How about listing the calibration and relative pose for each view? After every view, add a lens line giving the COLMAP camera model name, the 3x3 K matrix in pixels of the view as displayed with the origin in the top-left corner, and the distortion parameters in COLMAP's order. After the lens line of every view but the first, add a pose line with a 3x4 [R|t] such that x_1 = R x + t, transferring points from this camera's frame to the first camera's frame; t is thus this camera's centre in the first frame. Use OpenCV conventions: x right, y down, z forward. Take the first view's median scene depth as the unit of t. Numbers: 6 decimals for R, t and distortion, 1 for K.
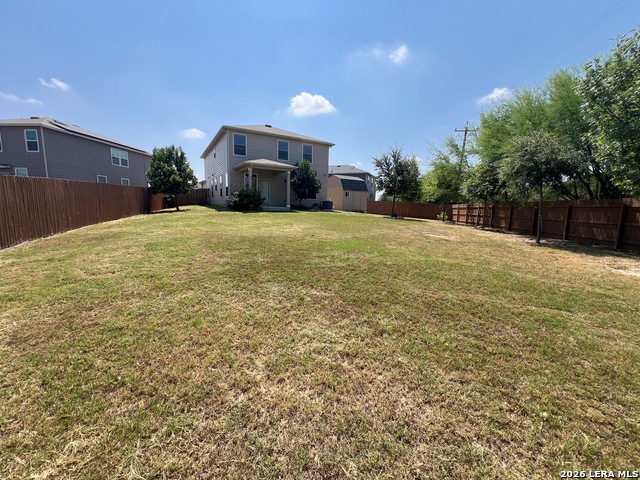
lens RADIAL K [[256.6, 0, 318.8], [0, 256.6, 238.9], [0, 0, 1]] dist [0.000453, 0.000735]
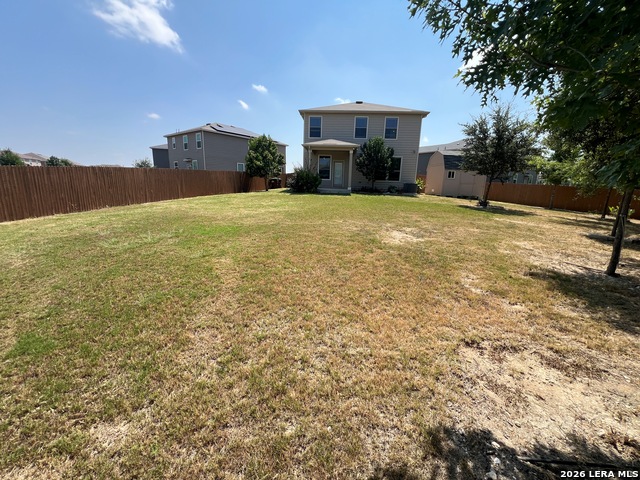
lens RADIAL K [[256.6, 0, 318.8], [0, 256.6, 238.9], [0, 0, 1]] dist [0.000453, 0.000735]
pose [[0.833614, 0.120150, -0.539121, 0.302833], [-0.085546, 0.992361, 0.088886, -0.016179], [0.545683, -0.027977, 0.837525, 0.133605]]
